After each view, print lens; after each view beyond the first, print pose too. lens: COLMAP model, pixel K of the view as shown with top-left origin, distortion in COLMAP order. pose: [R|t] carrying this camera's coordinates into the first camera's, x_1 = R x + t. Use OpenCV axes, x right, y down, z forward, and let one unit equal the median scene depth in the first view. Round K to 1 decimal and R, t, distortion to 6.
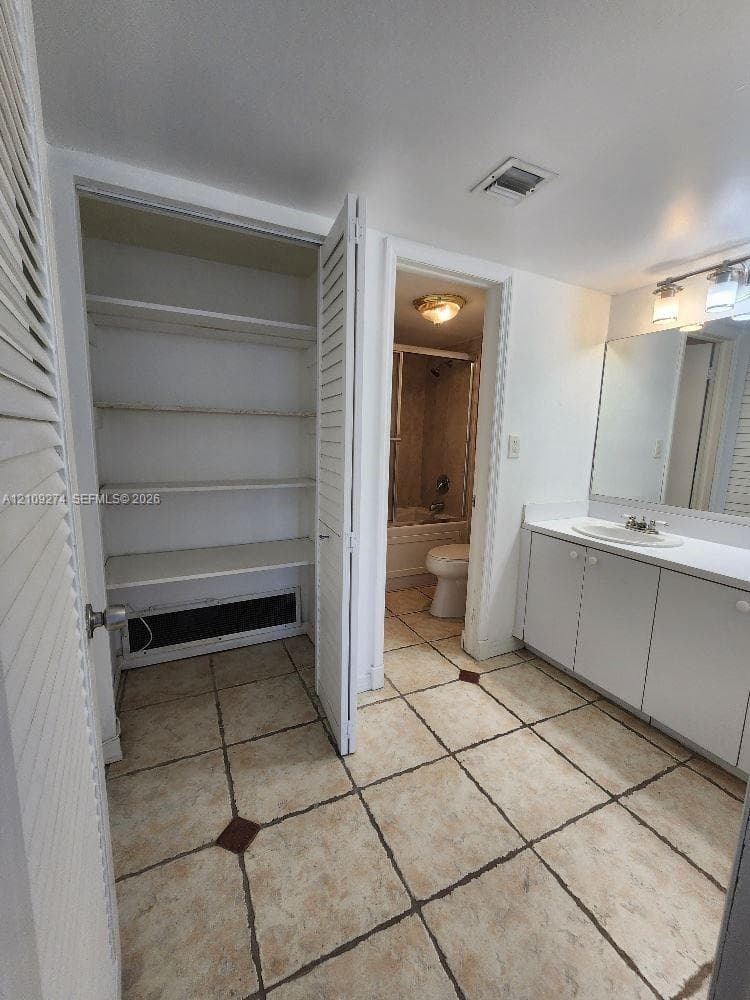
lens RADIAL K [[411.3, 0, 375.0], [0, 411.3, 500.0], [0, 0, 1]] dist [0.000562, 0.000069]
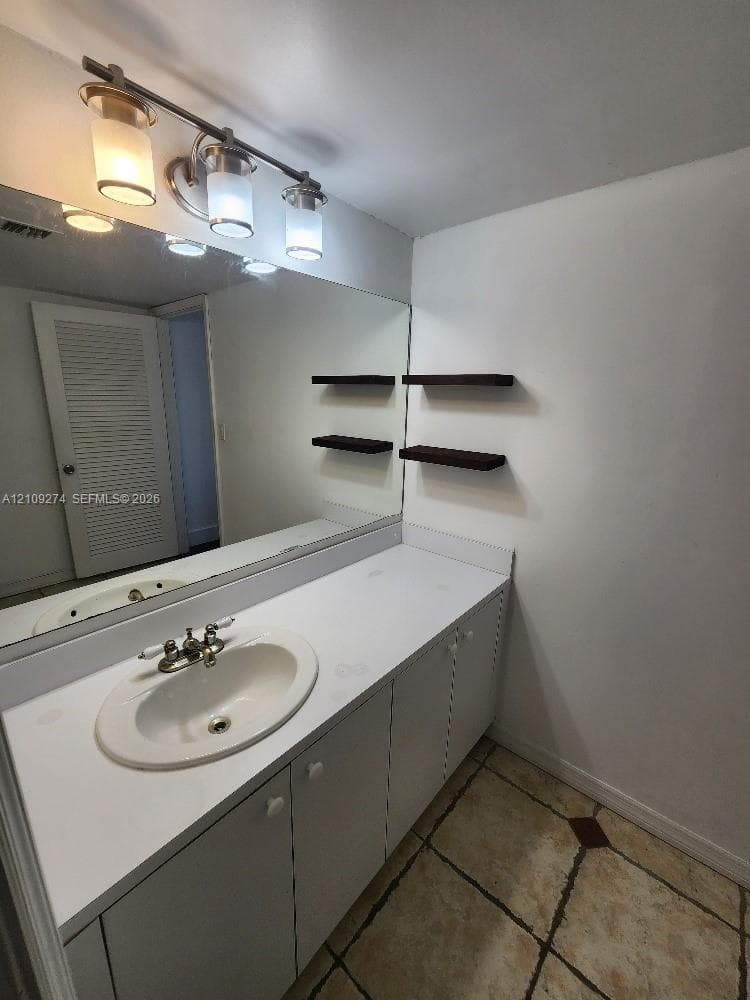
lens RADIAL K [[411.3, 0, 375.0], [0, 411.3, 500.0], [0, 0, 1]] dist [0.000562, 0.000069]
pose [[-0.401106, -0.260772, 0.878130, 0.246157], [0.108973, 0.938233, 0.328396, -0.358086], [-0.909527, 0.227415, -0.347914, 1.364227]]
